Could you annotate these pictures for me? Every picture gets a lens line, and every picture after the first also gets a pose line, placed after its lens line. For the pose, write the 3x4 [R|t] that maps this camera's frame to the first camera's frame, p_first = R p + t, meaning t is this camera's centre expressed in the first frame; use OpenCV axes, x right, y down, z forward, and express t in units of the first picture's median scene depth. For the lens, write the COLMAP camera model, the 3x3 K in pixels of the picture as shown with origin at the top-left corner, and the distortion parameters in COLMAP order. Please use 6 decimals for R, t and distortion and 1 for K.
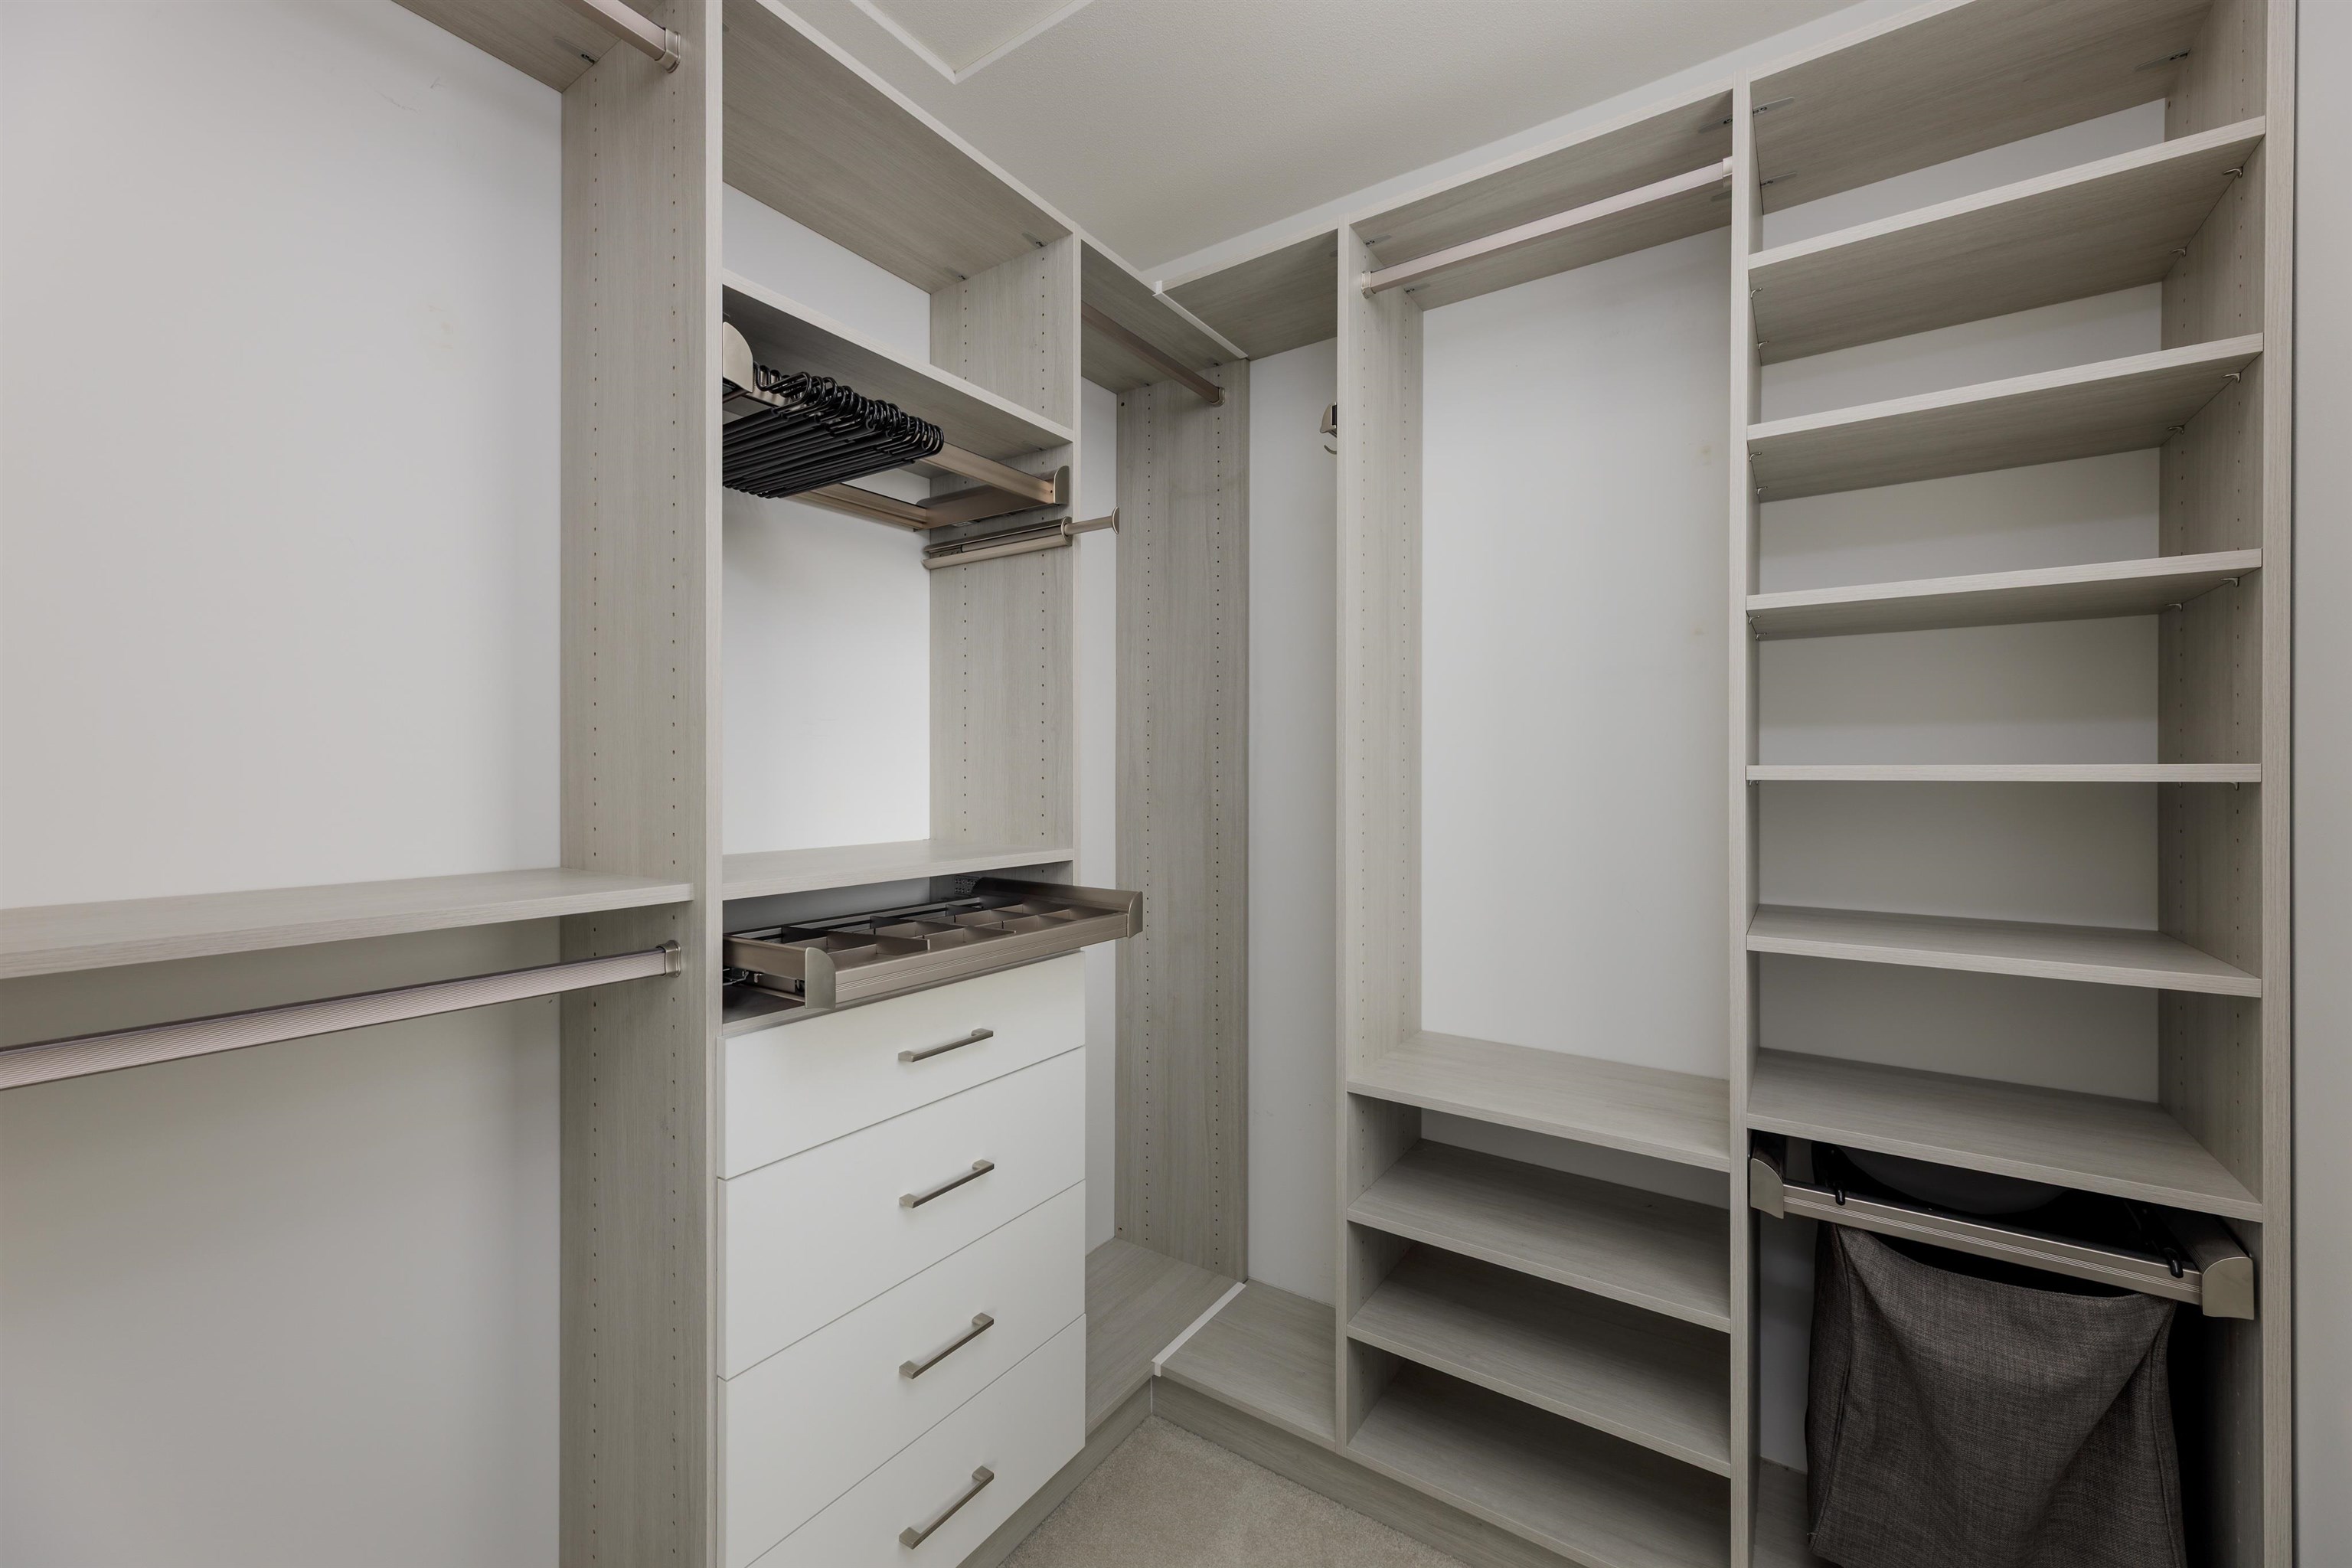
lens RADIAL K [[929.0, 0, 1176.0], [0, 929.0, 784.0], [0, 0, 1]] dist [0.000635, 0.000017]
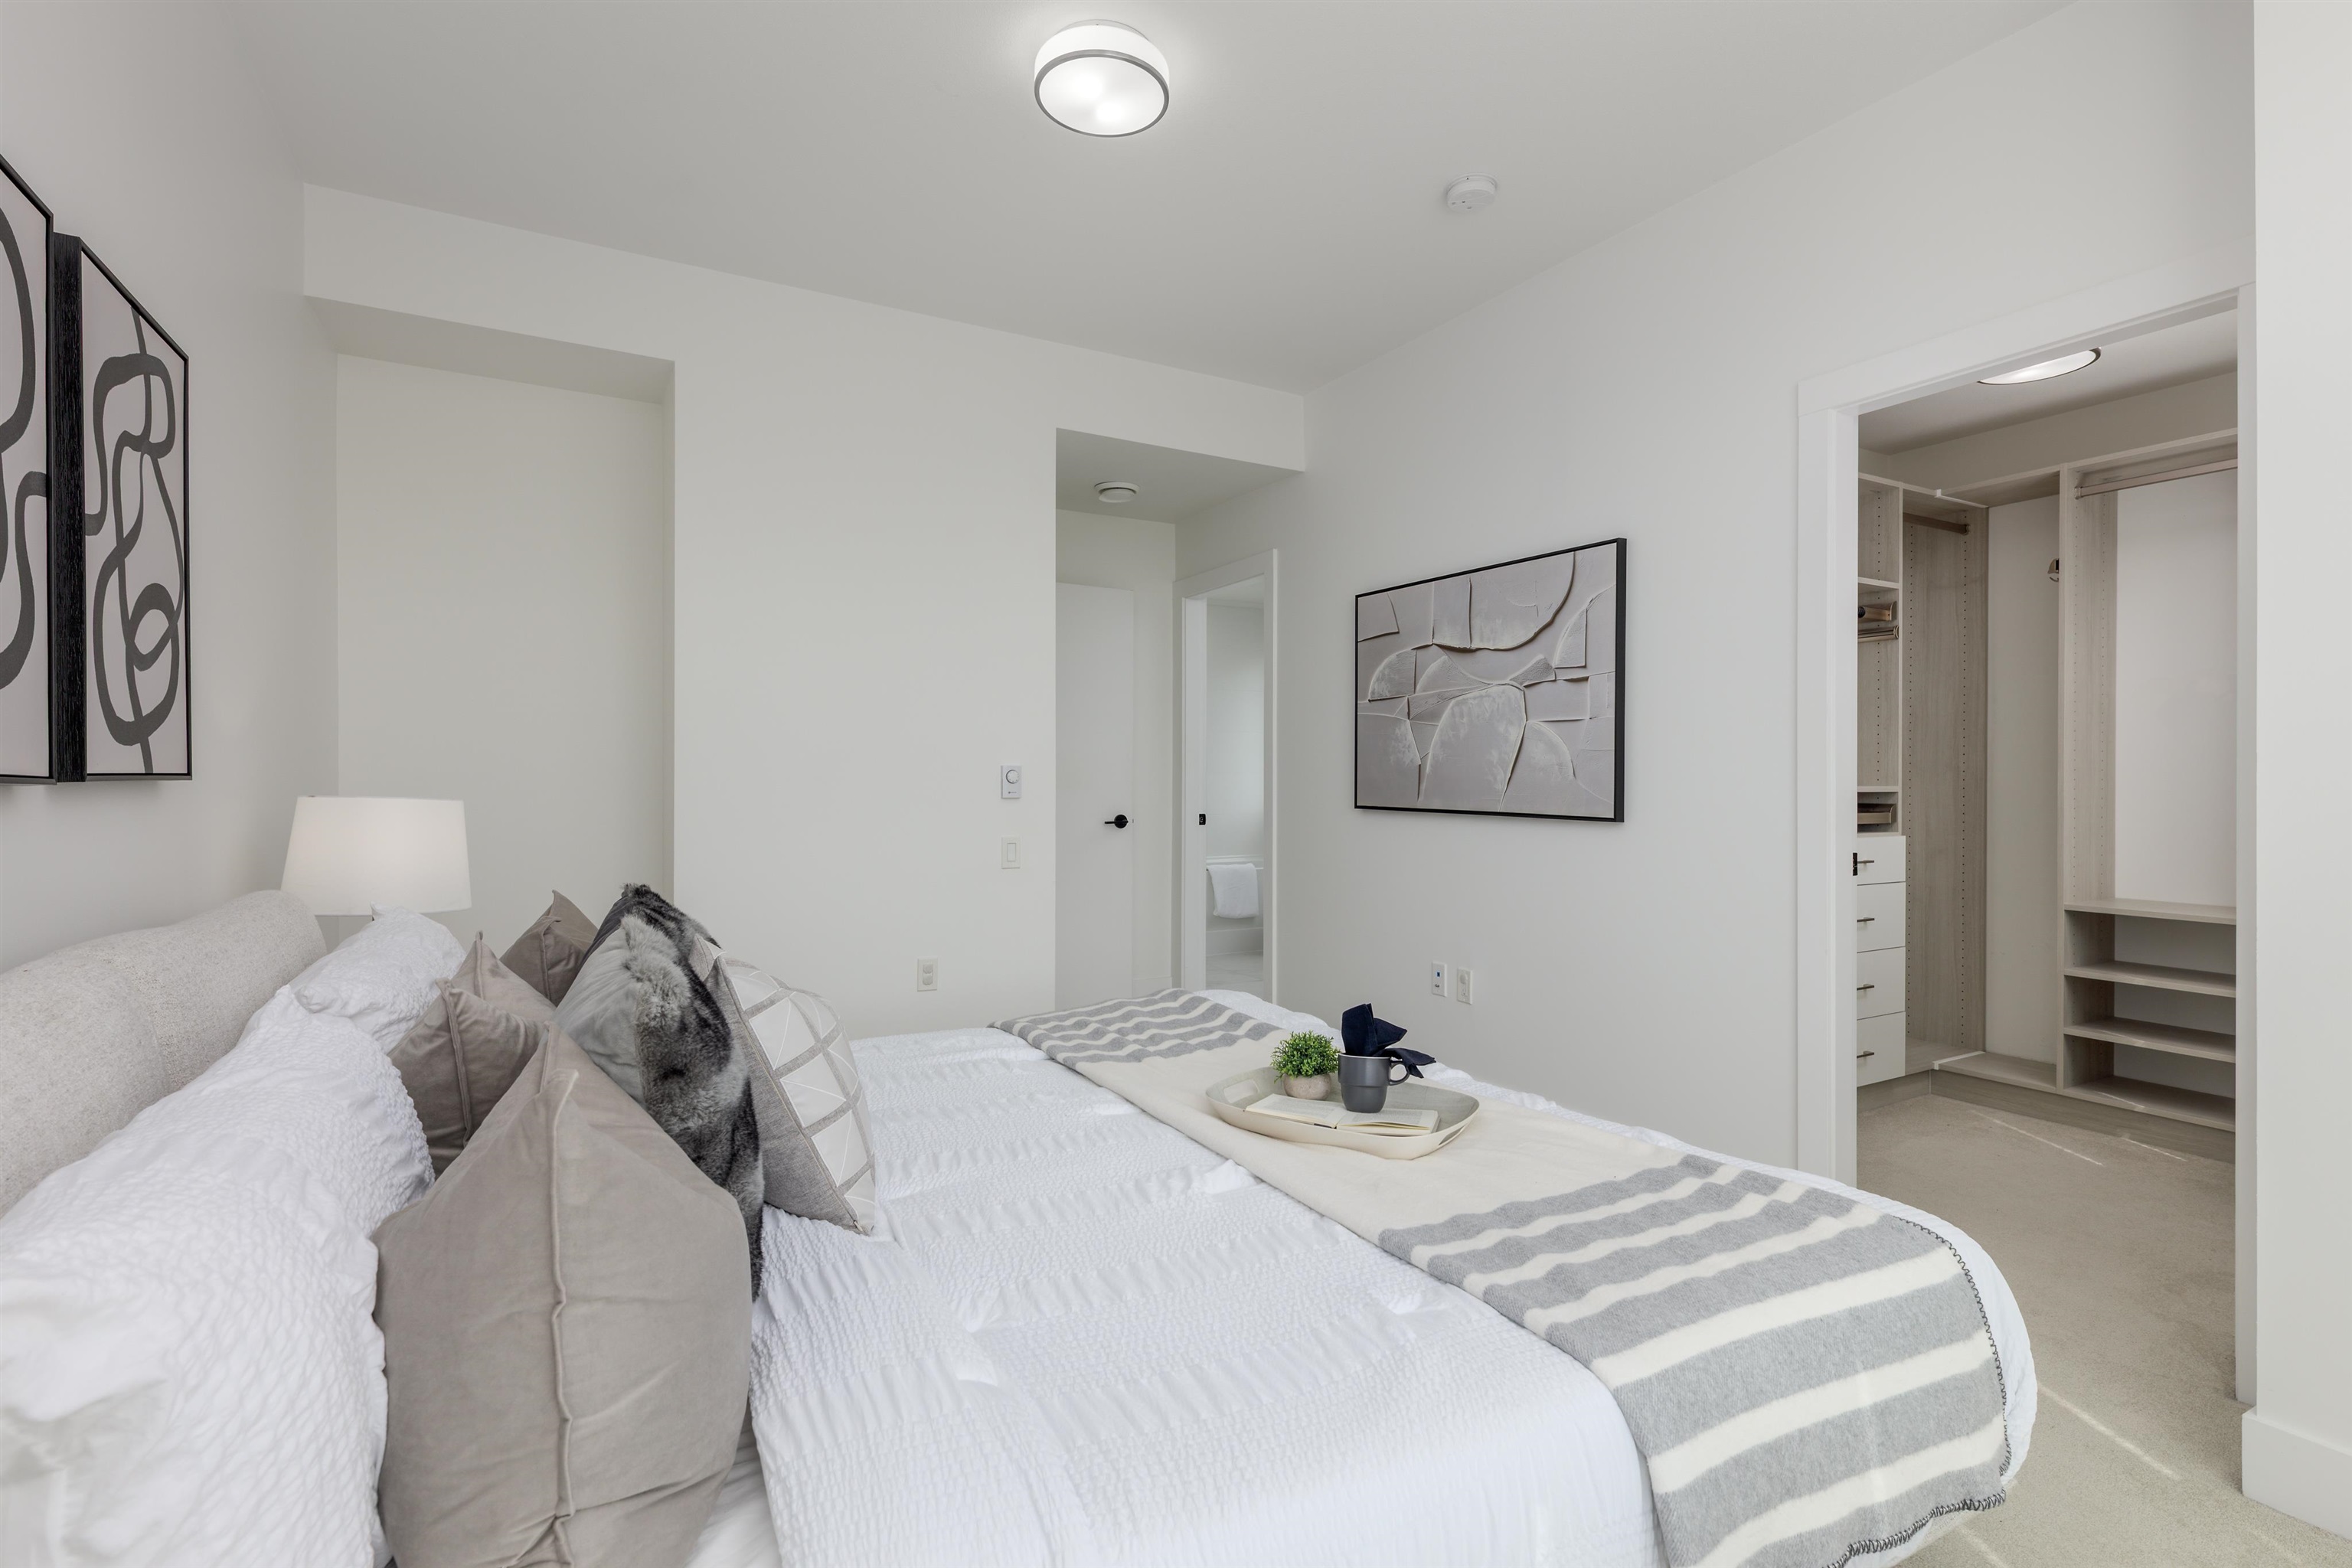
lens RADIAL K [[1110.9, 0, 1176.0], [0, 1110.9, 784.0], [0, 0, 1]] dist [-0.001547, -0.000209]
pose [[0.893882, 0.005640, -0.448268, -0.410971], [-0.007420, 0.999970, -0.002215, 0.074593], [0.448242, 0.005306, 0.893897, -1.791883]]
